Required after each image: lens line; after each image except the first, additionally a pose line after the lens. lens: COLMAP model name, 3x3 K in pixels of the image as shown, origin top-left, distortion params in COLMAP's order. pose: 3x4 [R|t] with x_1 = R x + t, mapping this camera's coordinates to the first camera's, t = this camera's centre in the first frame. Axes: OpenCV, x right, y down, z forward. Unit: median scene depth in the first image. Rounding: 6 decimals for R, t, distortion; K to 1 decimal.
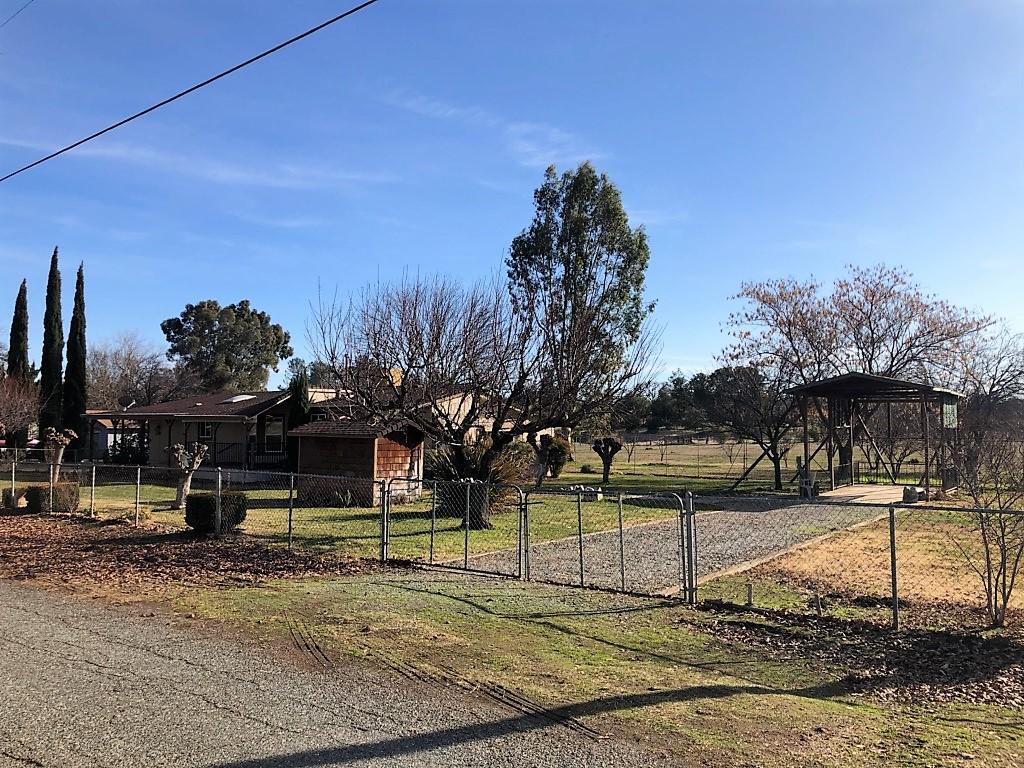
lens RADIAL K [[838.8, 0, 507.7], [0, 838.8, 371.4], [0, 0, 1]] dist [0.022046, 0.000661]
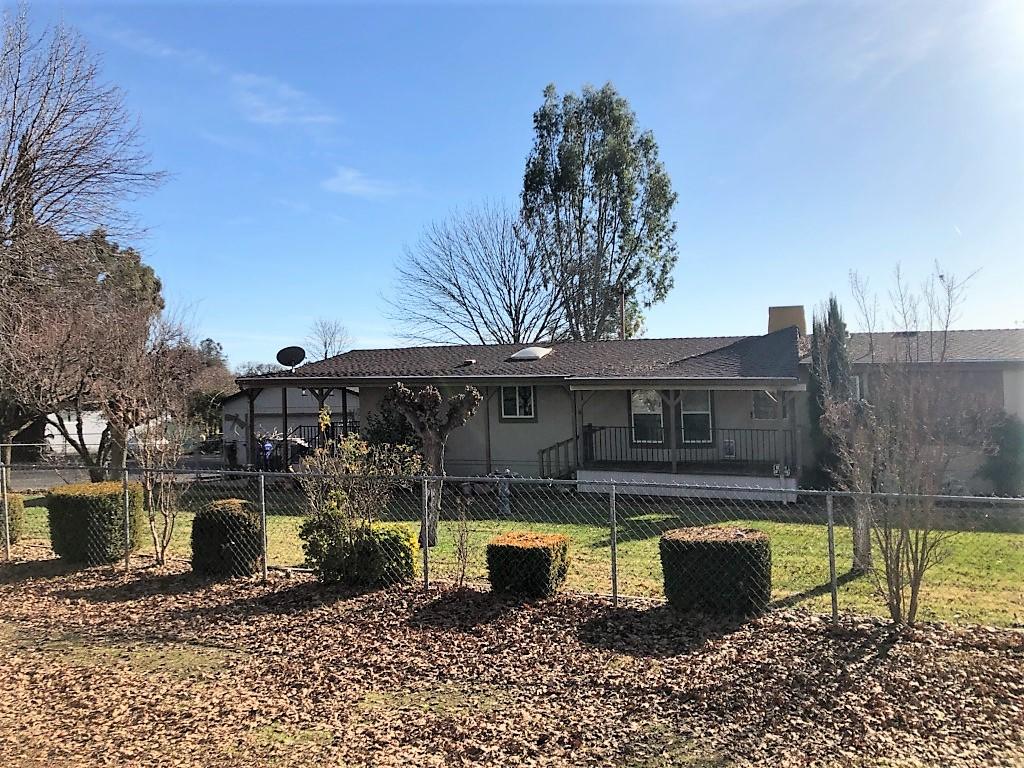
lens RADIAL K [[838.8, 0, 507.7], [0, 838.8, 371.4], [0, 0, 1]] dist [0.022046, 0.000661]
pose [[0.944487, 0.004164, 0.328523, -0.225931], [-0.014857, 0.999438, 0.030043, 0.011064], [-0.328214, -0.033256, 0.944018, 0.196071]]
